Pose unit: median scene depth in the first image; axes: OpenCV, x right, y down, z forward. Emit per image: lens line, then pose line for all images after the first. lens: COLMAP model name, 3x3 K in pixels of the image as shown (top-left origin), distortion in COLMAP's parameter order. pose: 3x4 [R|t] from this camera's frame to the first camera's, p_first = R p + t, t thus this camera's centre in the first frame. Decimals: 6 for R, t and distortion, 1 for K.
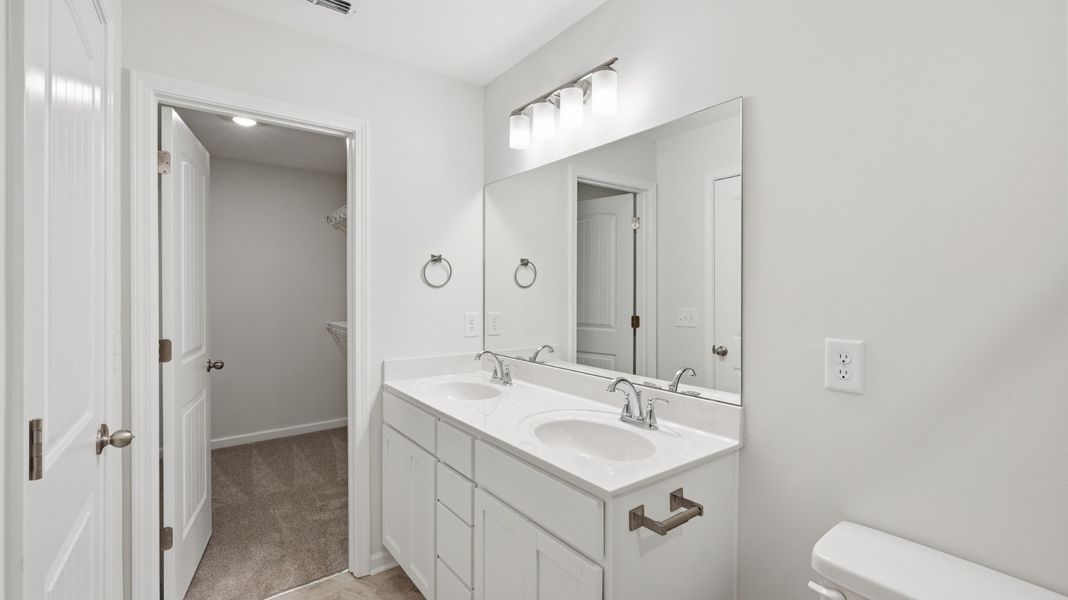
lens RADIAL K [[460.0, 0, 537.9], [0, 460.0, 292.2], [0, 0, 1]] dist [-0.002766, 0.001562]
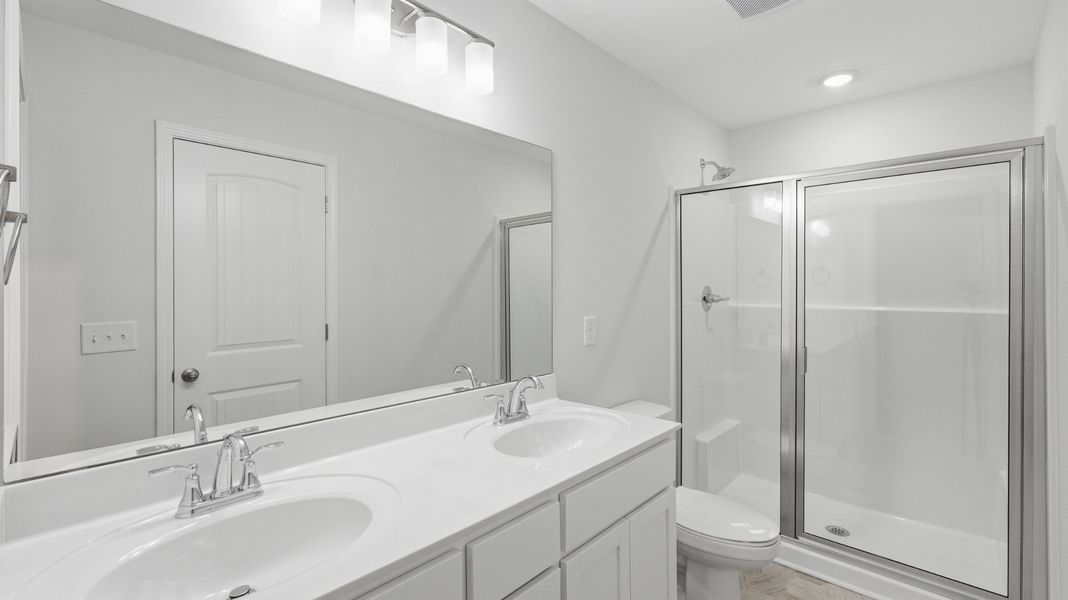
lens RADIAL K [[460.0, 0, 539.3], [0, 460.0, 293.4], [0, 0, 1]] dist [-0.002766, 0.001562]
pose [[-0.176875, -0.010392, 0.984179, -0.958120], [0.011118, 0.999859, 0.012555, -0.012631], [-0.984171, 0.013162, -0.176734, 1.331739]]
